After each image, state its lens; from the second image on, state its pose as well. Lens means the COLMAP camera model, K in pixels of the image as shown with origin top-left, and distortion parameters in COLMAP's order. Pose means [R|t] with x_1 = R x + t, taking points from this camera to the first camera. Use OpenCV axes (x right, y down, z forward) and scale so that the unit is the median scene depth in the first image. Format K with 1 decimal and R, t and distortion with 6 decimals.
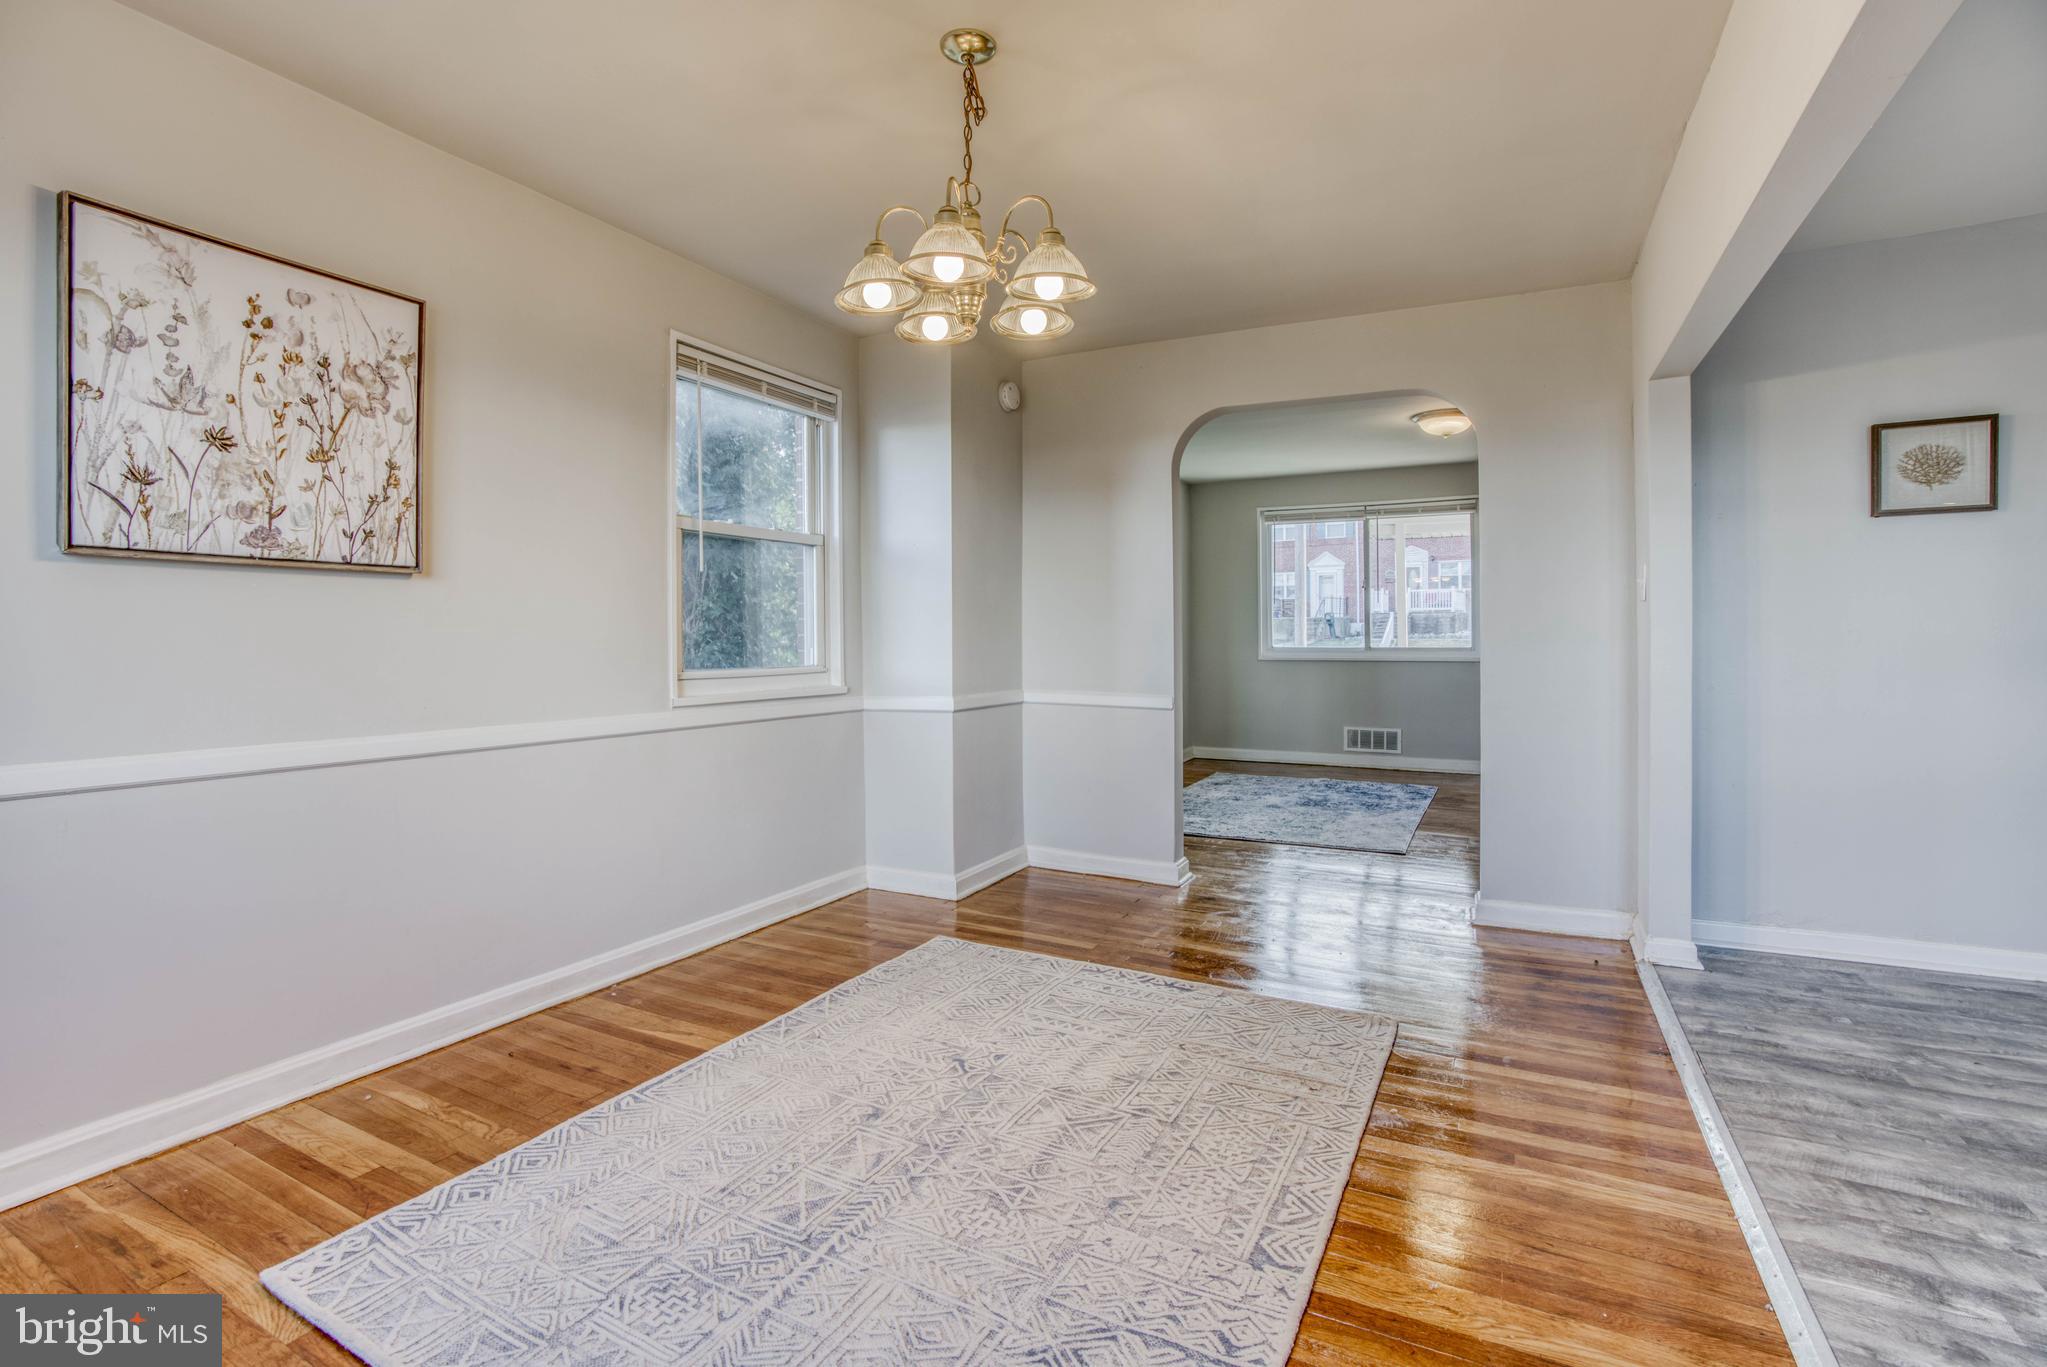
lens RADIAL K [[933.3, 0, 1002.3], [0, 933.3, 653.5], [0, 0, 1]] dist [-0.059786, 0.020062]
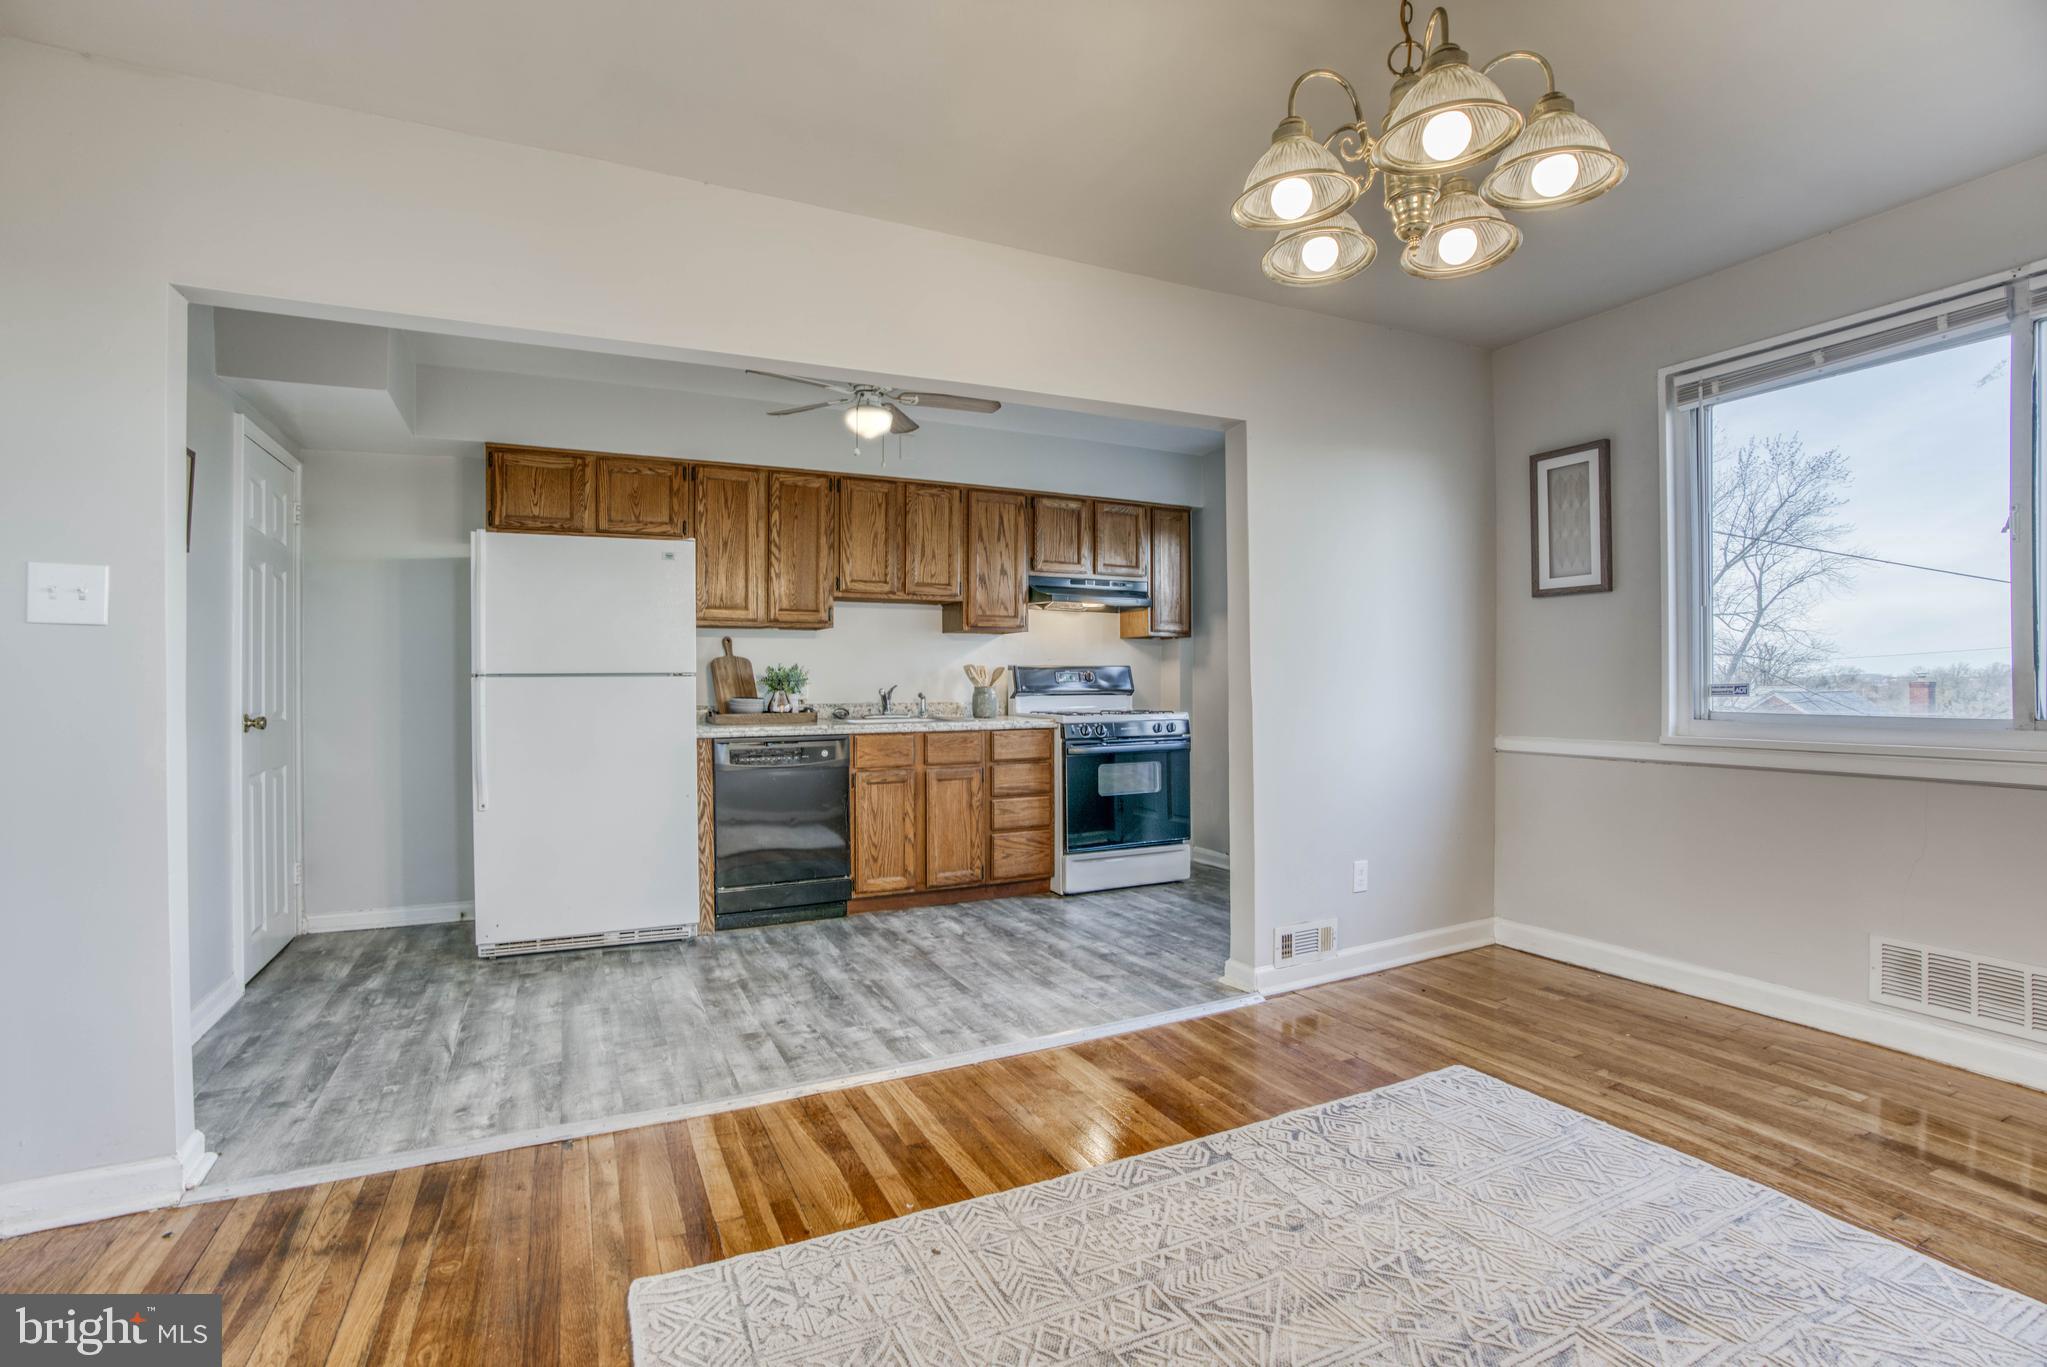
lens RADIAL K [[933.3, 0, 1001.7], [0, 933.3, 685.7], [0, 0, 1]] dist [-0.059786, 0.020062]
pose [[-0.804273, 0.006657, 0.594223, -0.195942], [0.015004, 0.999846, 0.009106, -0.021023], [-0.594071, 0.016239, -0.804249, 1.745529]]
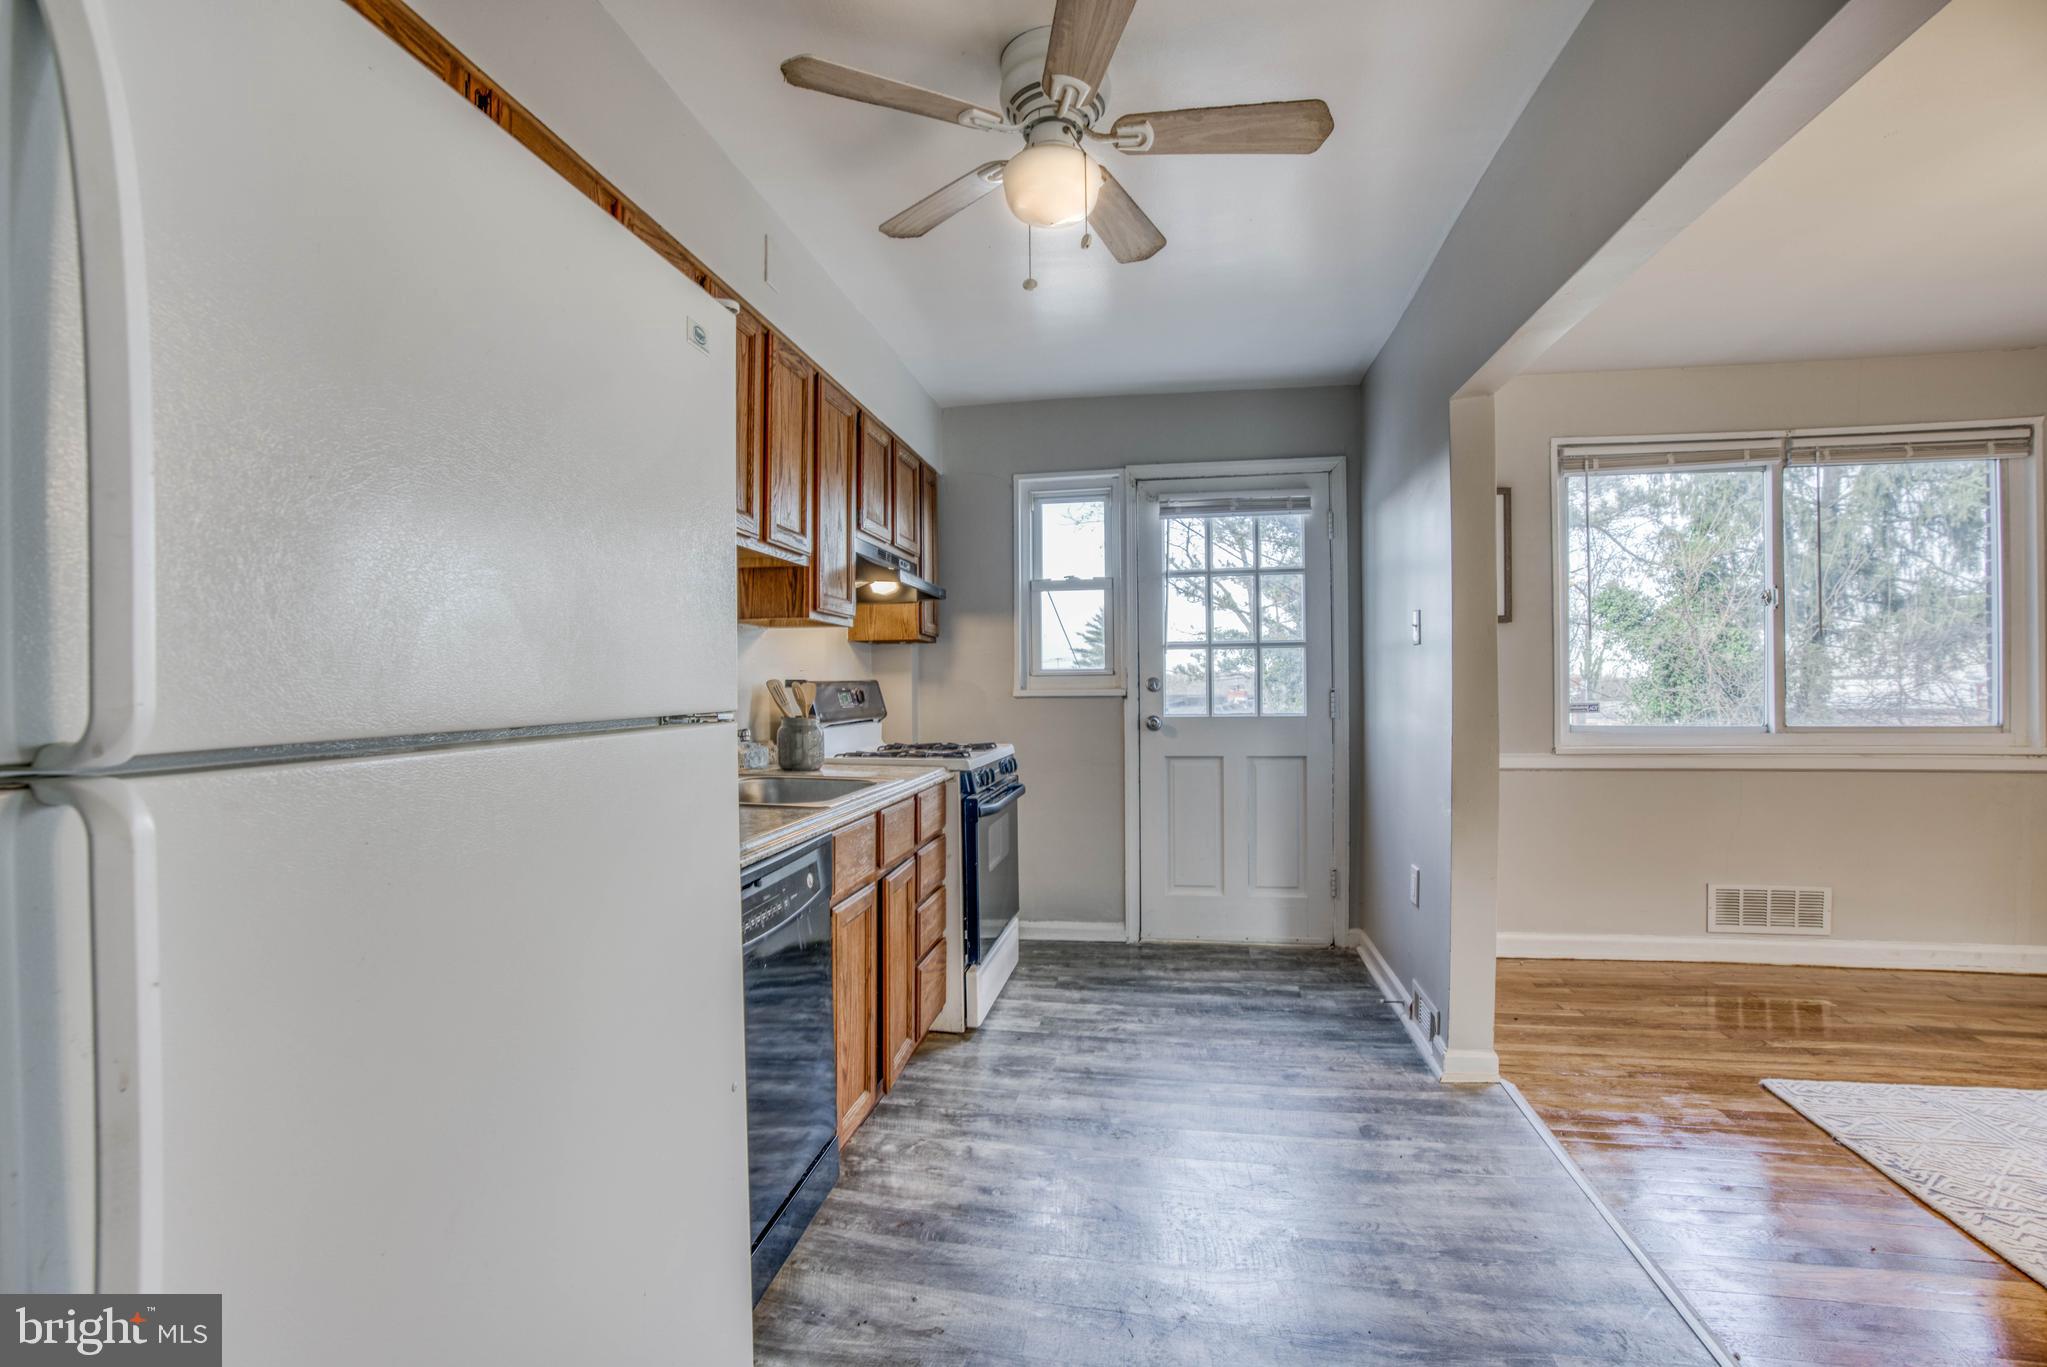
lens RADIAL K [[933.3, 0, 1010.5], [0, 933.3, 689.6], [0, 0, 1]] dist [-0.059786, 0.020062]
pose [[-0.951469, 0.012182, -0.307504, 1.432010], [0.006901, 0.999810, 0.018254, -0.062805], [0.307667, 0.015246, -0.951372, 1.254269]]
